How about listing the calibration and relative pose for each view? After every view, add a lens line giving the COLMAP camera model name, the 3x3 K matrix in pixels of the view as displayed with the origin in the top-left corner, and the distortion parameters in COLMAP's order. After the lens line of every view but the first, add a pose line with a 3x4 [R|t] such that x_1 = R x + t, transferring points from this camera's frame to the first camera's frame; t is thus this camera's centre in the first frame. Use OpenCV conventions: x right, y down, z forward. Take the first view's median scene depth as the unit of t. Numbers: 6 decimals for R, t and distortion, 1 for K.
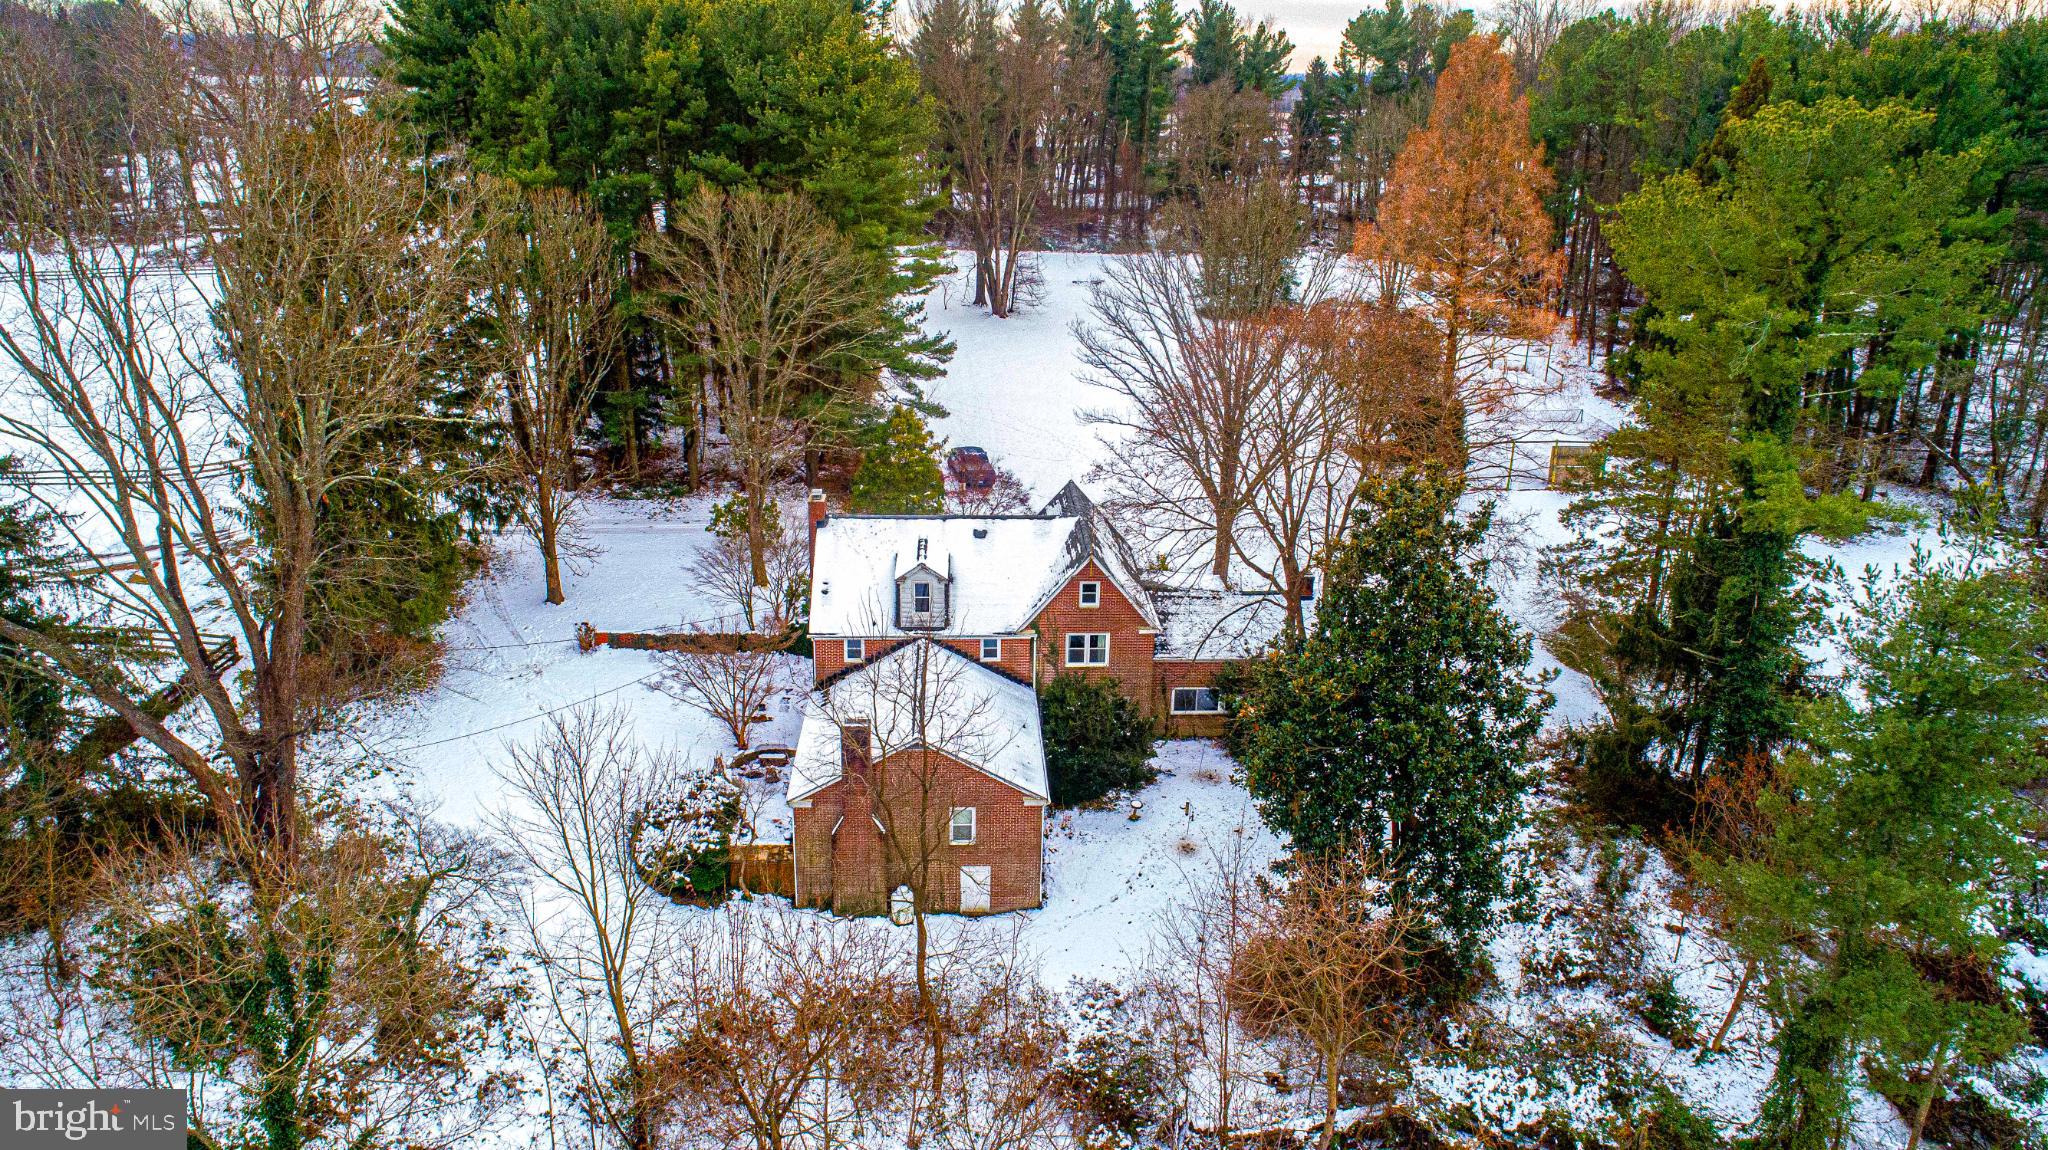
lens RADIAL K [[1392.3, 0, 1025.0], [0, 1392.3, 574.0], [0, 0, 1]] dist [-0.014127, 0.006677]
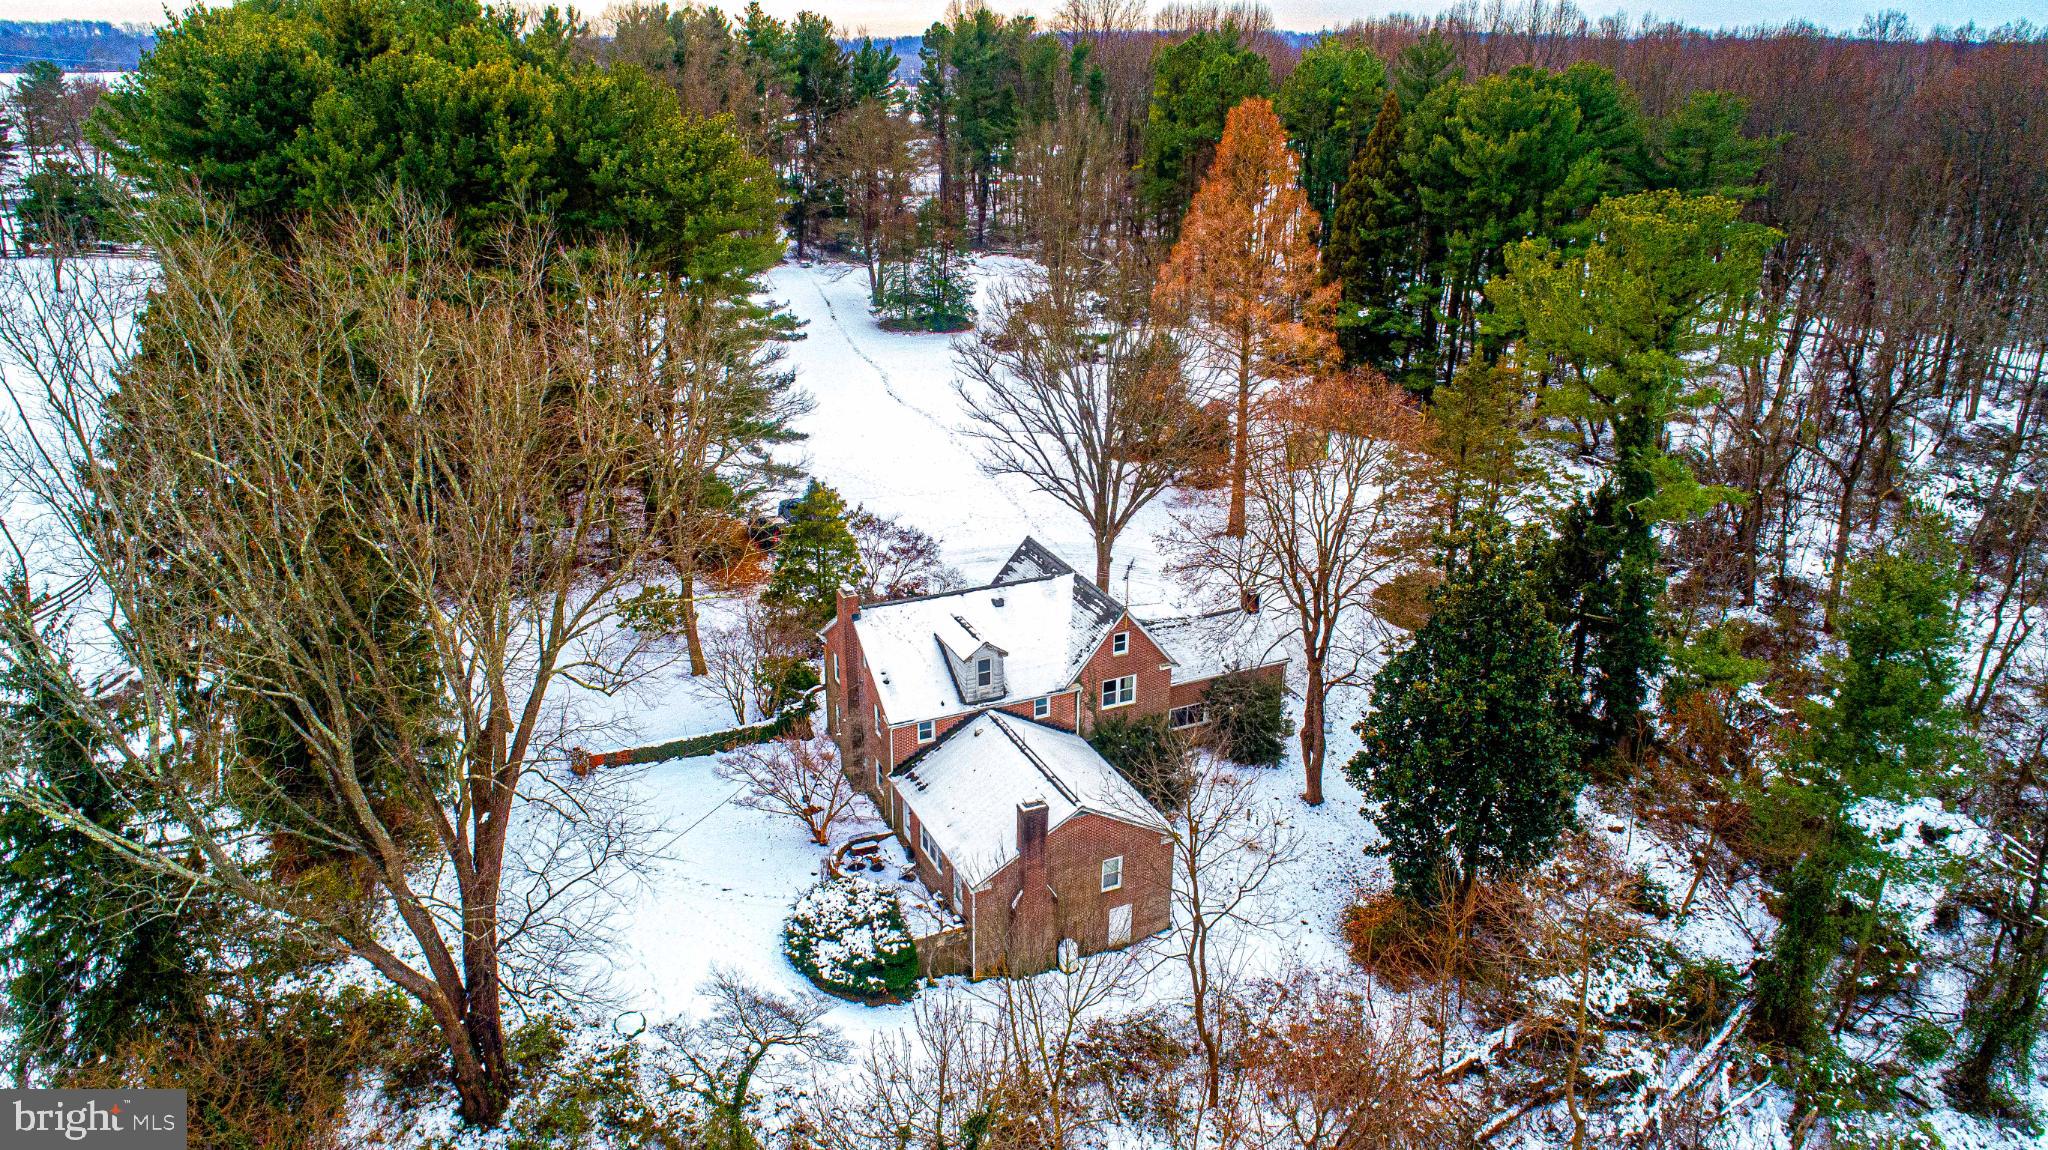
lens RADIAL K [[1392.3, 0, 931.6], [0, 1392.3, 569.3], [0, 0, 1]] dist [-0.014127, 0.006677]
pose [[0.928019, -0.148571, 0.341624, -0.468522], [0.136617, 0.988869, 0.058935, -0.131474], [-0.346577, -0.008021, 0.937987, 0.000335]]
